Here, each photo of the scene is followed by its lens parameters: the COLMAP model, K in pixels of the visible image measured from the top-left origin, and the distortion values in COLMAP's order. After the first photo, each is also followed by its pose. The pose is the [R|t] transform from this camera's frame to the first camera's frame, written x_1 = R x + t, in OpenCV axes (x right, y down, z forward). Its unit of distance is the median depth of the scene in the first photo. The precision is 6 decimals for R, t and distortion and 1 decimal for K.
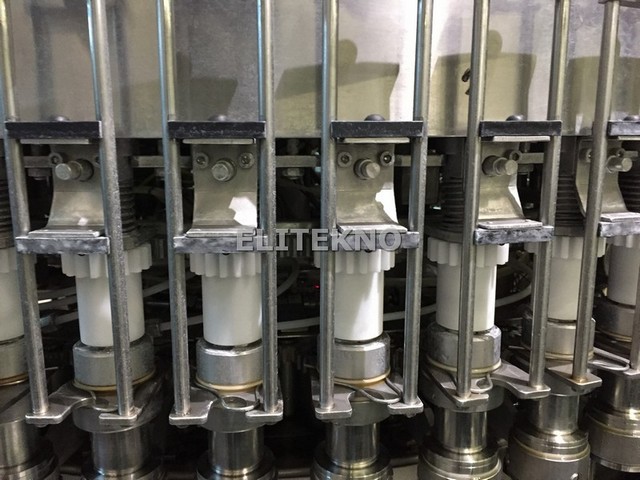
lens RADIAL K [[545.4, 0, 326.5], [0, 545.4, 244.9], [0, 0, 1]] dist [0.071848, -0.108603]
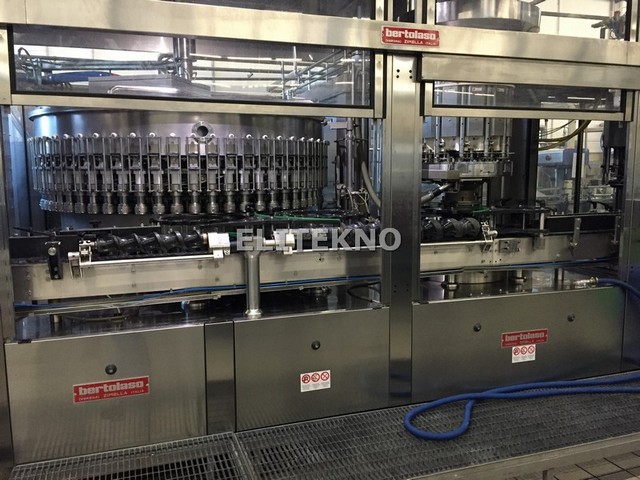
lens RADIAL K [[545.4, 0, 324.6], [0, 545.4, 241.6], [0, 0, 1]] dist [0.071848, -0.108603]
pose [[0.993296, 0.014373, -0.114703, 3.328613], [-0.018858, 0.999096, -0.038112, 1.255818], [0.114052, 0.040020, 0.992668, -6.297977]]
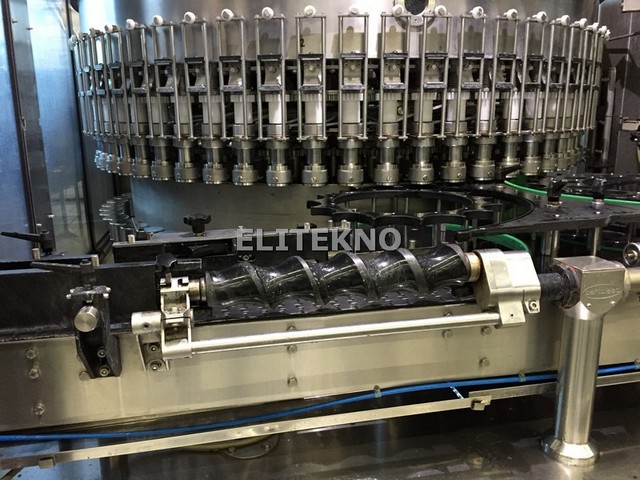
lens RADIAL K [[545.4, 0, 318.5], [0, 545.4, 241.0], [0, 0, 1]] dist [0.071848, -0.108603]
pose [[0.967196, 0.052871, -0.248470, 1.055003], [-0.036826, 0.996951, 0.068788, 0.725552], [0.251350, -0.057381, 0.966194, -2.464685]]
